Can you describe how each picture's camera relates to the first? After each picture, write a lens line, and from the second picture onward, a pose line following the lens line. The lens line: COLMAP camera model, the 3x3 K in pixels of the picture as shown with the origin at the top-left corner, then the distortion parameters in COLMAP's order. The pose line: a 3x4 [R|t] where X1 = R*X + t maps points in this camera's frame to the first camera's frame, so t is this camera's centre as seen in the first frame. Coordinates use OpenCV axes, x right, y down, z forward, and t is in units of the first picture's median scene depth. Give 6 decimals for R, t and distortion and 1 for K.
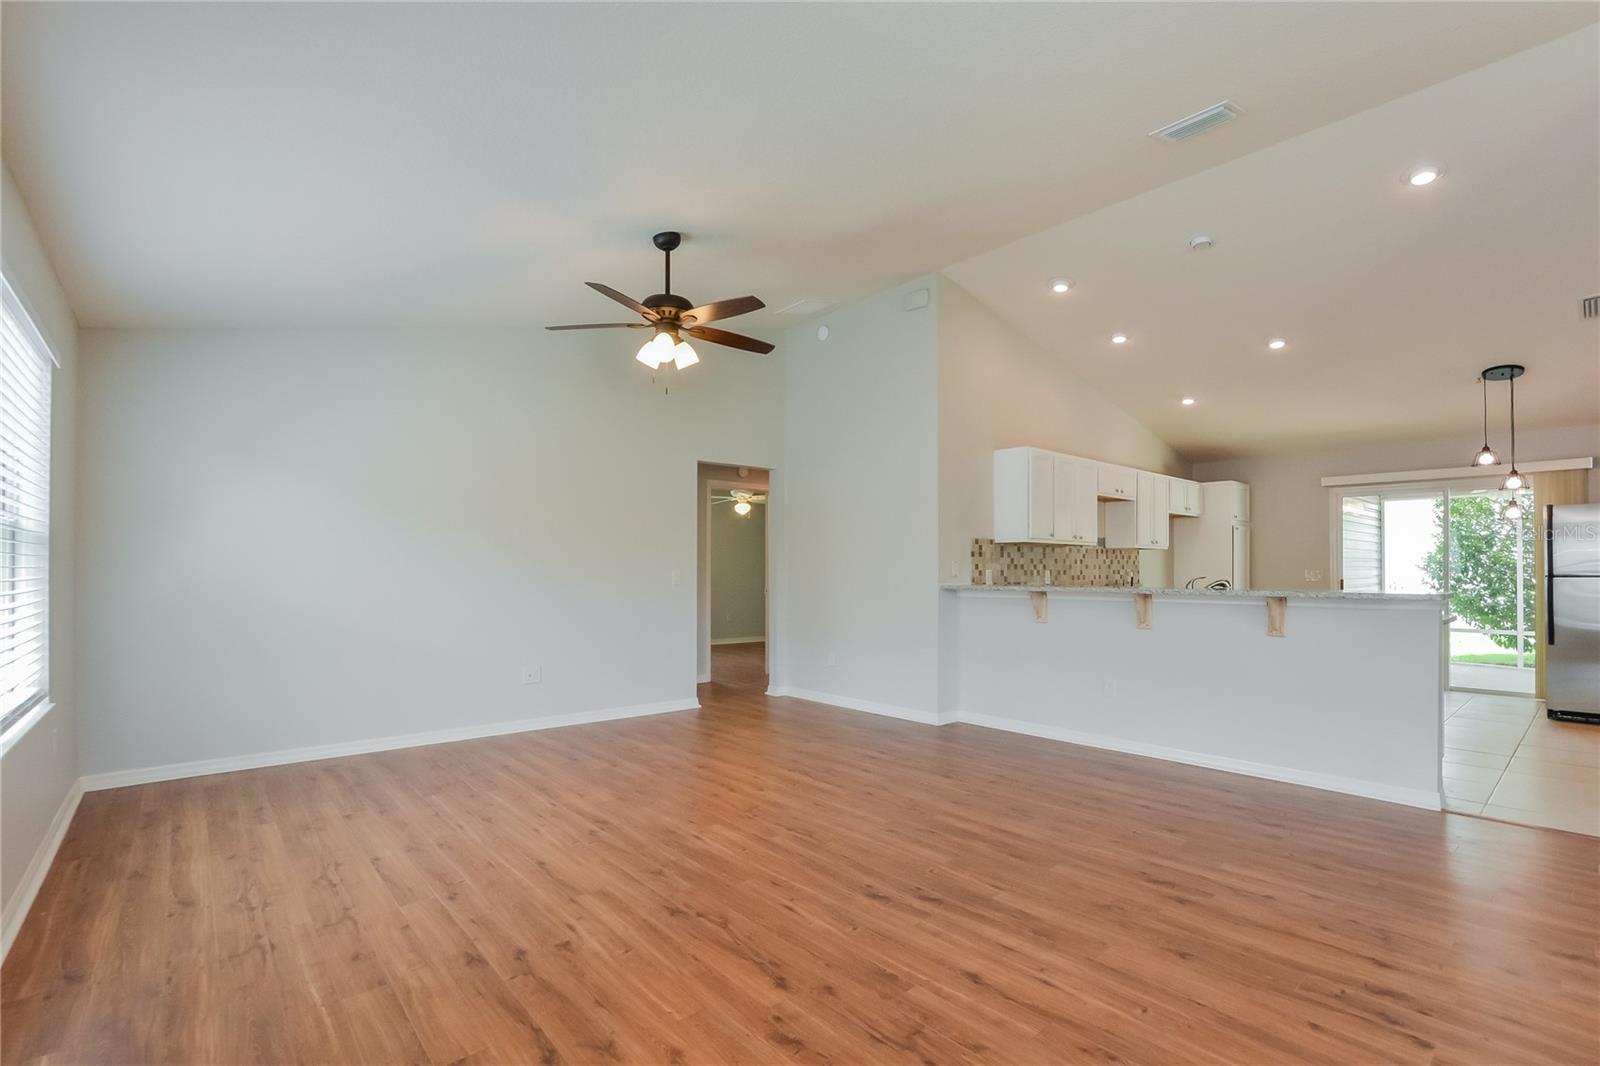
lens RADIAL K [[702.2, 0, 777.0], [0, 702.2, 549.5], [0, 0, 1]] dist [0.000574, 0.000273]
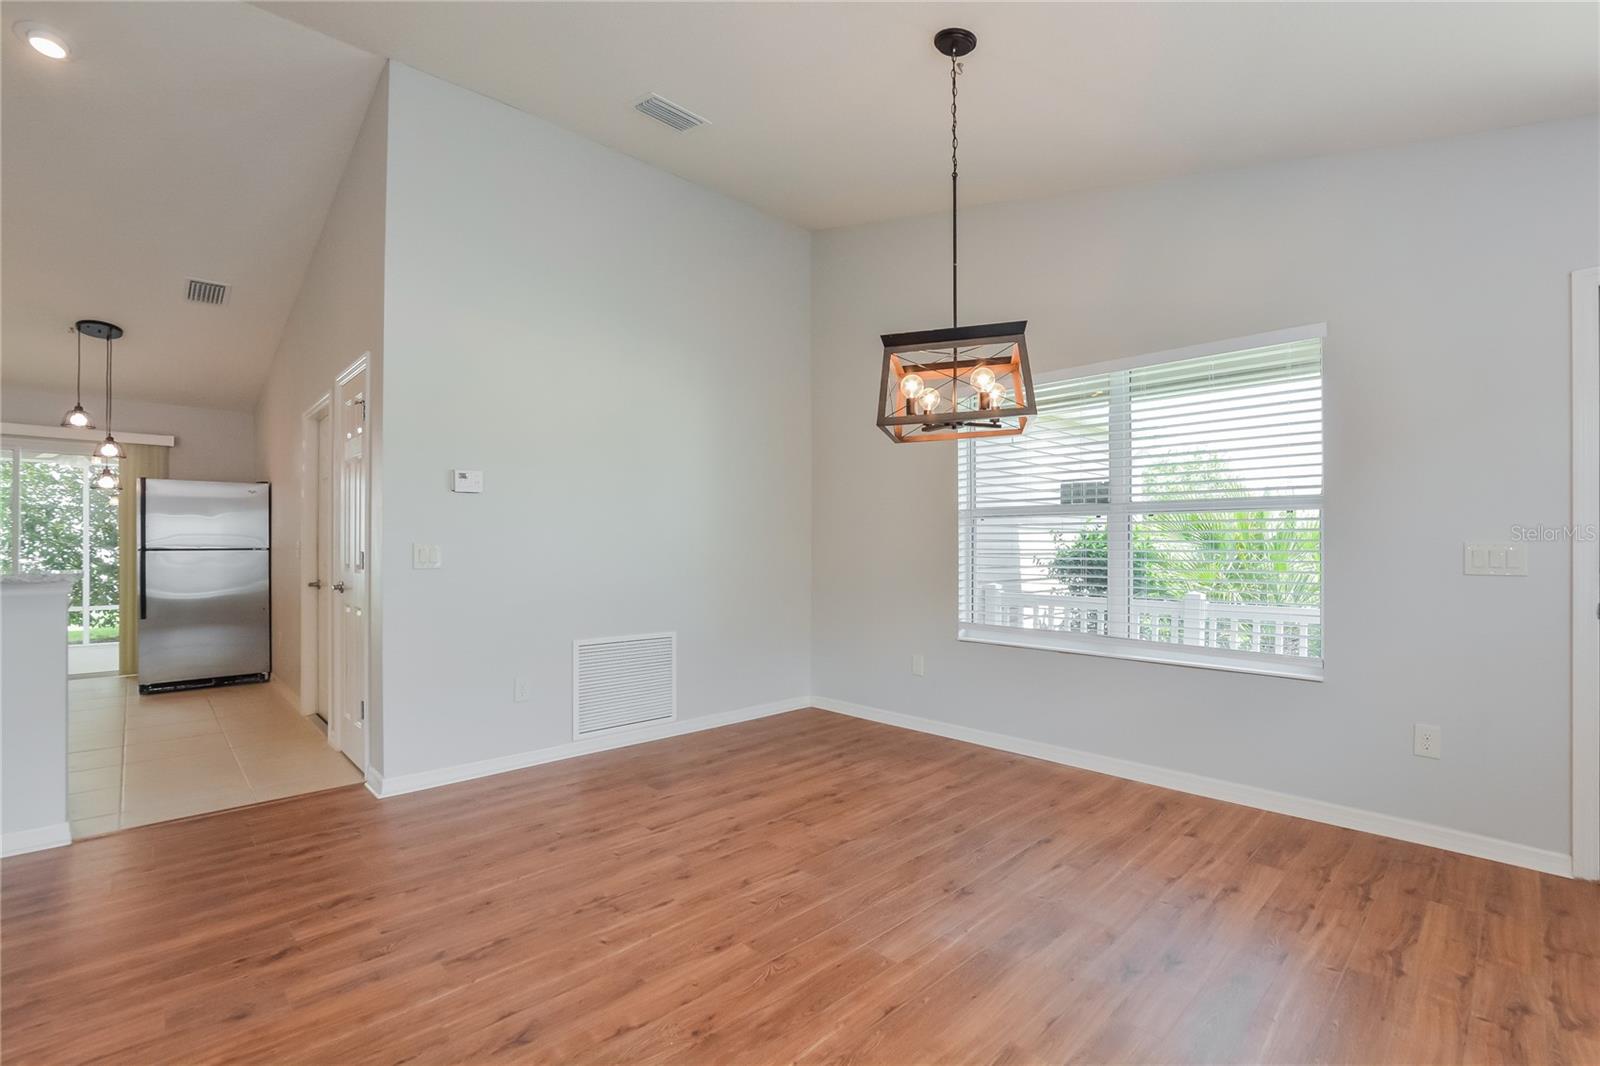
lens RADIAL K [[702.2, 0, 777.0], [0, 702.2, 549.5], [0, 0, 1]] dist [0.000574, 0.000273]
pose [[-0.053438, -0.005564, 0.998556, 0.062883], [-0.033964, 0.999416, 0.003751, 0.003453], [-0.997993, -0.033715, -0.053596, 0.154546]]
